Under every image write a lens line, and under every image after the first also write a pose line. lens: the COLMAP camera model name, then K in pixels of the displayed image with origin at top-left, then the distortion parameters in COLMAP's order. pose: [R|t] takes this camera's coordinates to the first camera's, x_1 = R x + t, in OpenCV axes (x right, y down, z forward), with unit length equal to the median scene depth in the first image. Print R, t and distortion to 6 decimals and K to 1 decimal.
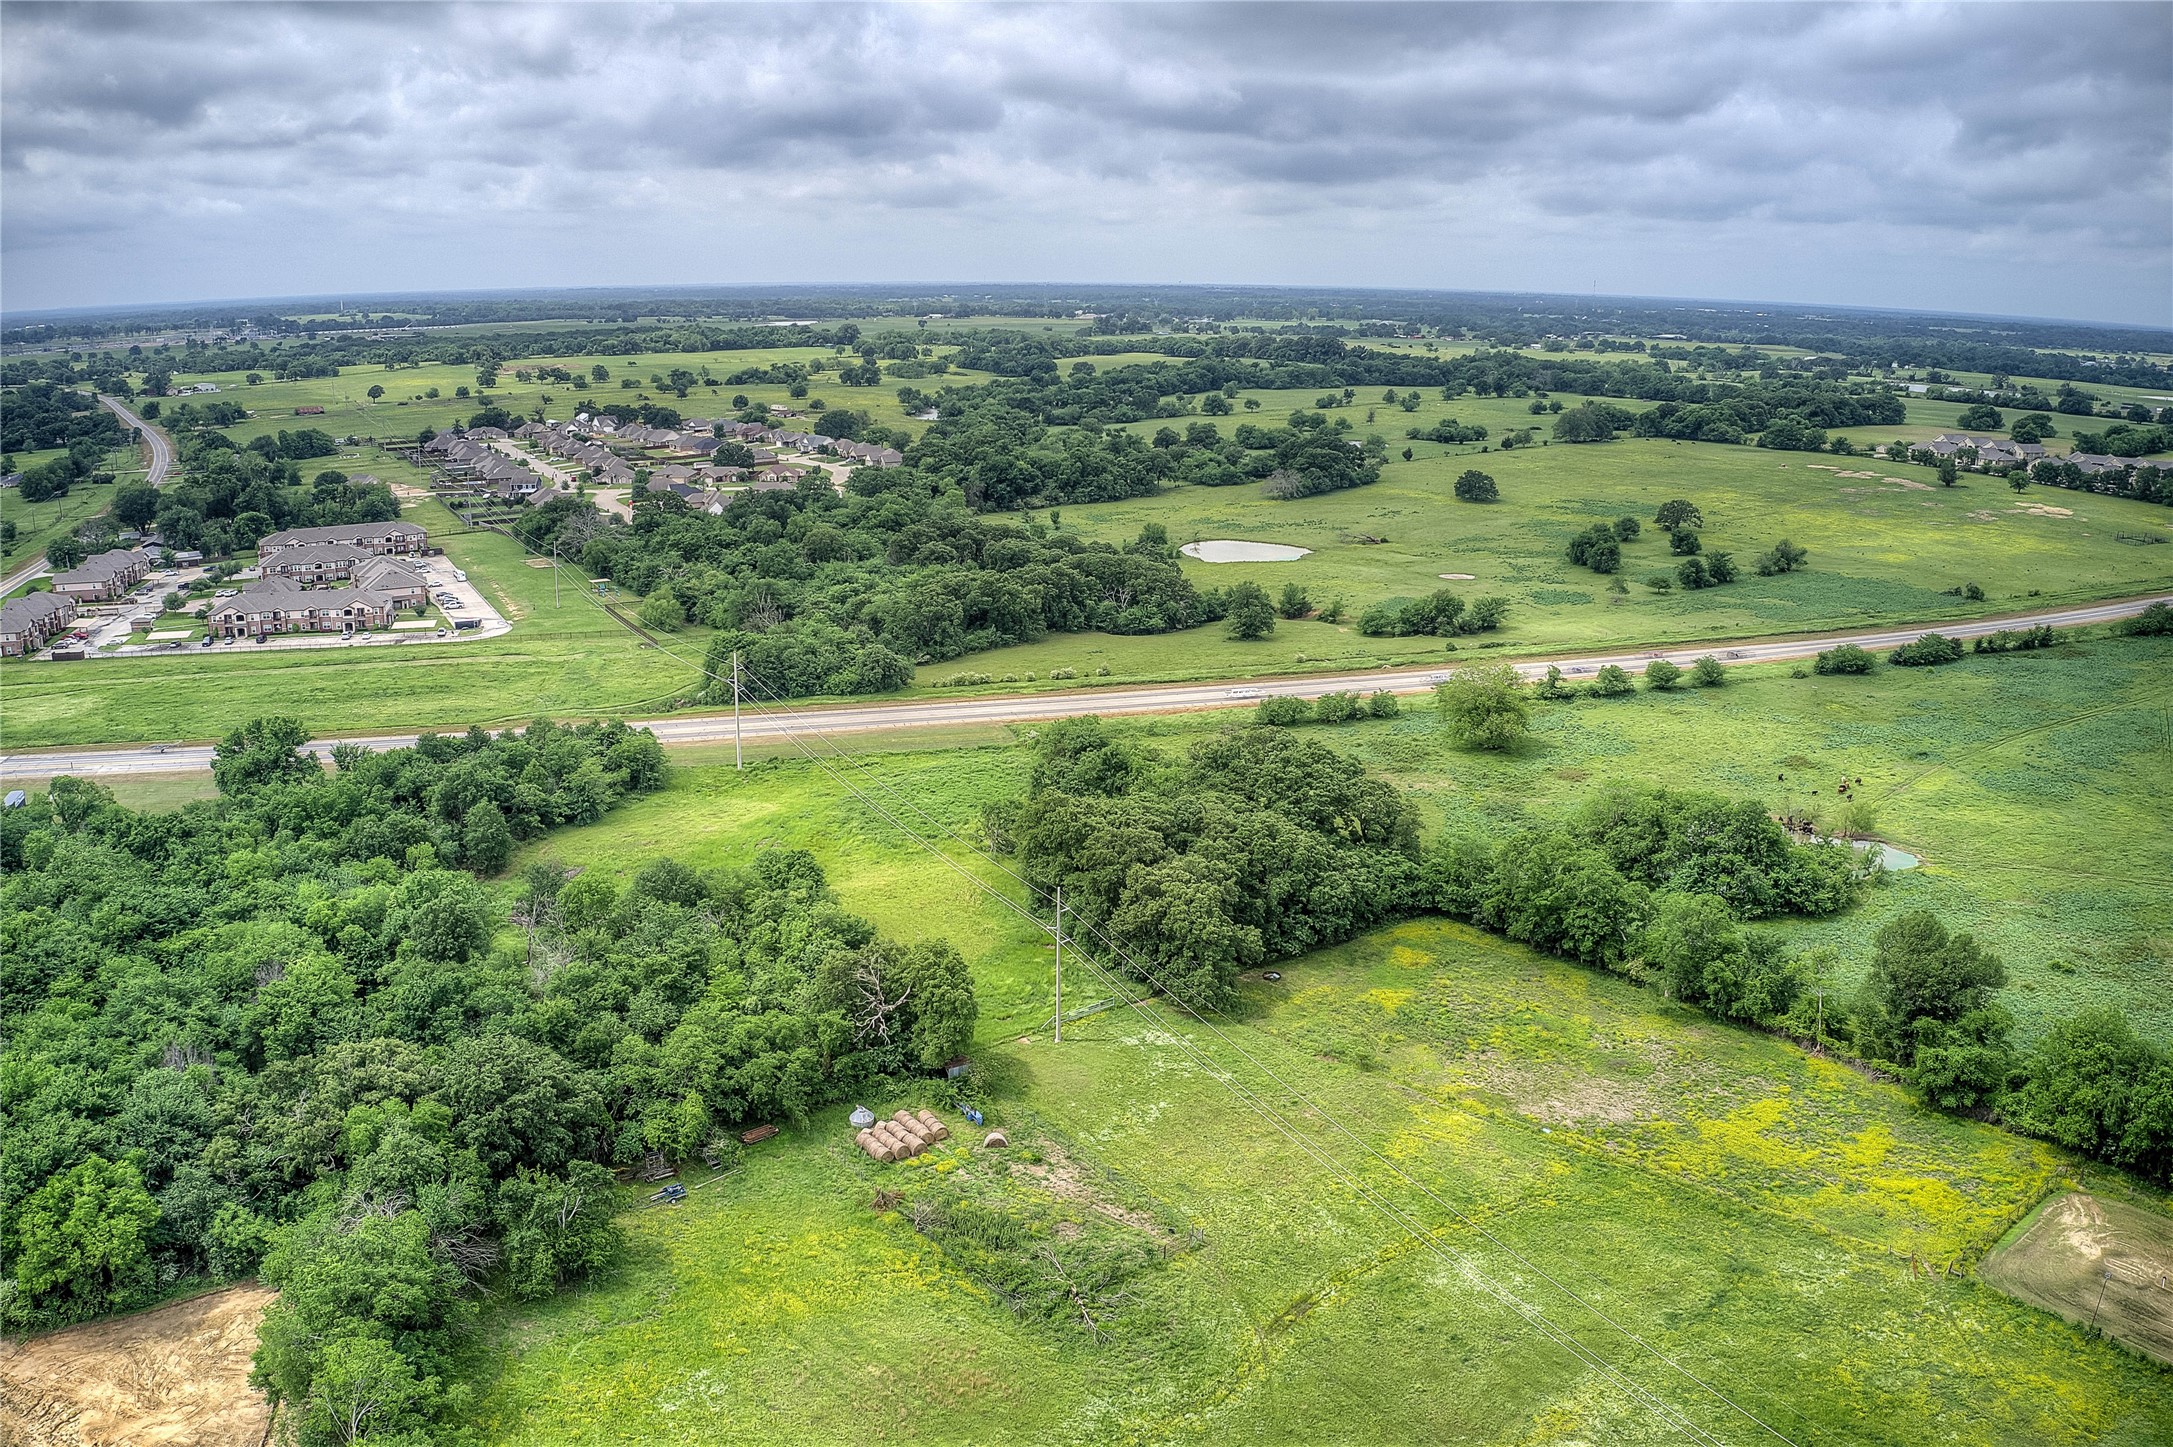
lens RADIAL K [[1705.4, 0, 1069.4], [0, 1705.4, 708.9], [0, 0, 1]] dist [-0.189243, 0.037180]
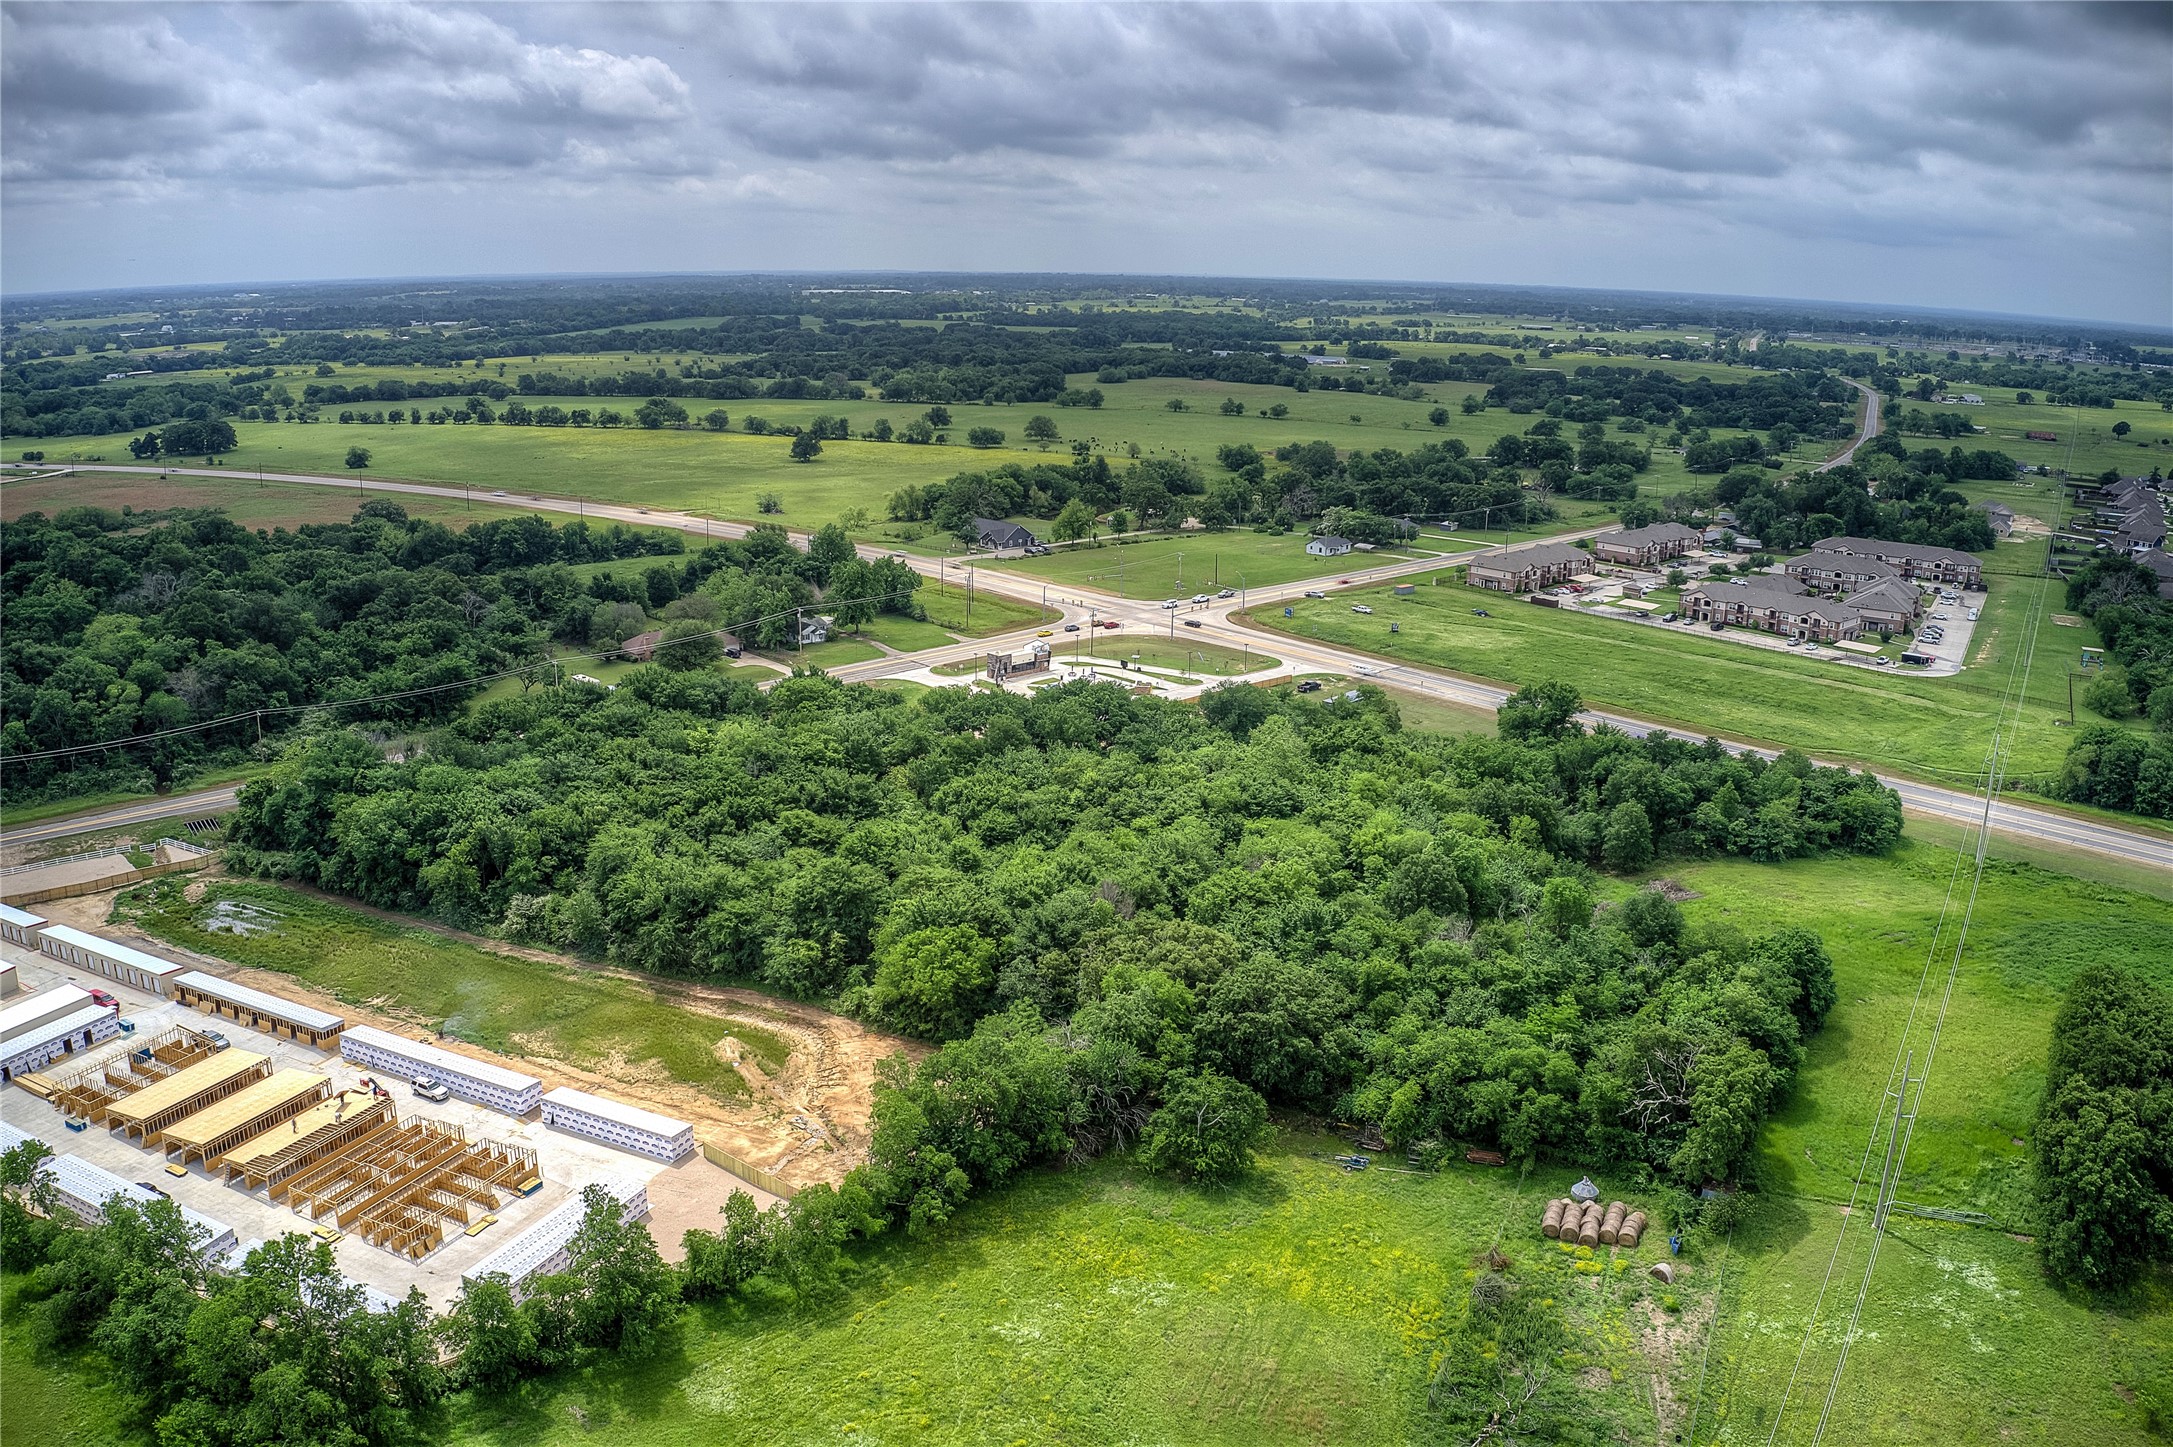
lens RADIAL K [[1705.4, 0, 1076.2], [0, 1705.4, 717.5], [0, 0, 1]] dist [-0.189243, 0.037180]
pose [[0.497686, 0.226922, -0.837147, 0.160847], [-0.227321, 0.965557, 0.126586, -0.023011], [0.837039, 0.127301, 0.532128, 0.086166]]
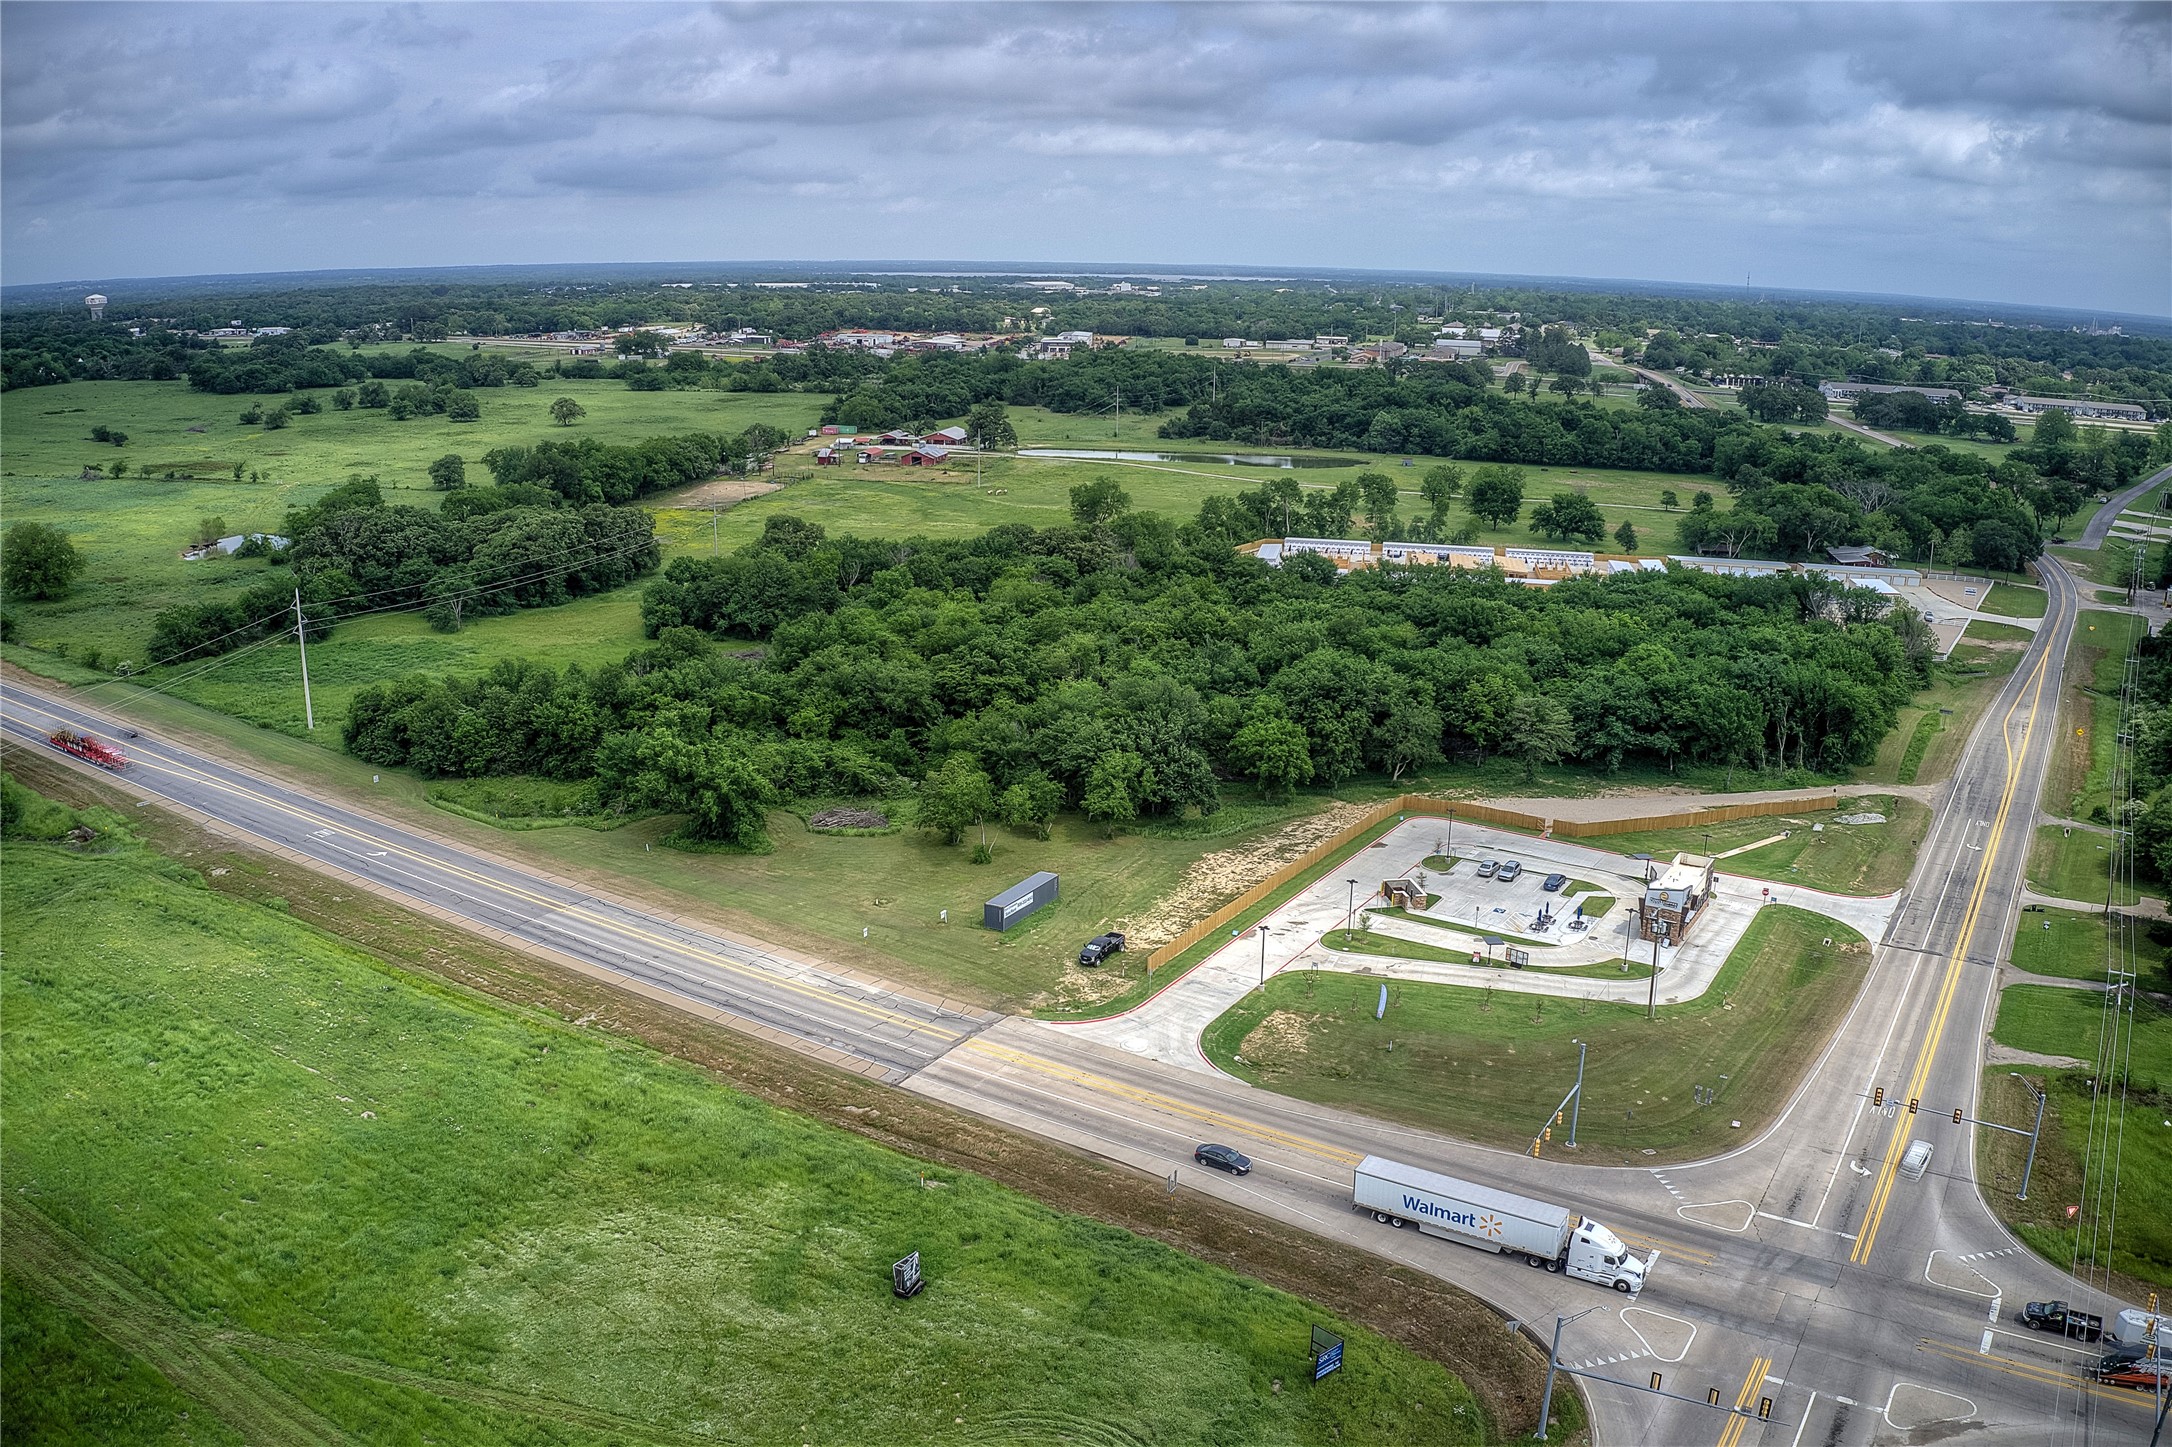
lens RADIAL K [[1704.6, 0, 1068.6], [0, 1704.6, 713.4], [0, 0, 1]] dist [-0.189243, 0.037180]
pose [[-0.690573, -0.204357, 0.693792, -0.625106], [0.164980, 0.889456, 0.426204, -0.156769], [-0.704195, 0.408787, -0.580519, 0.739479]]
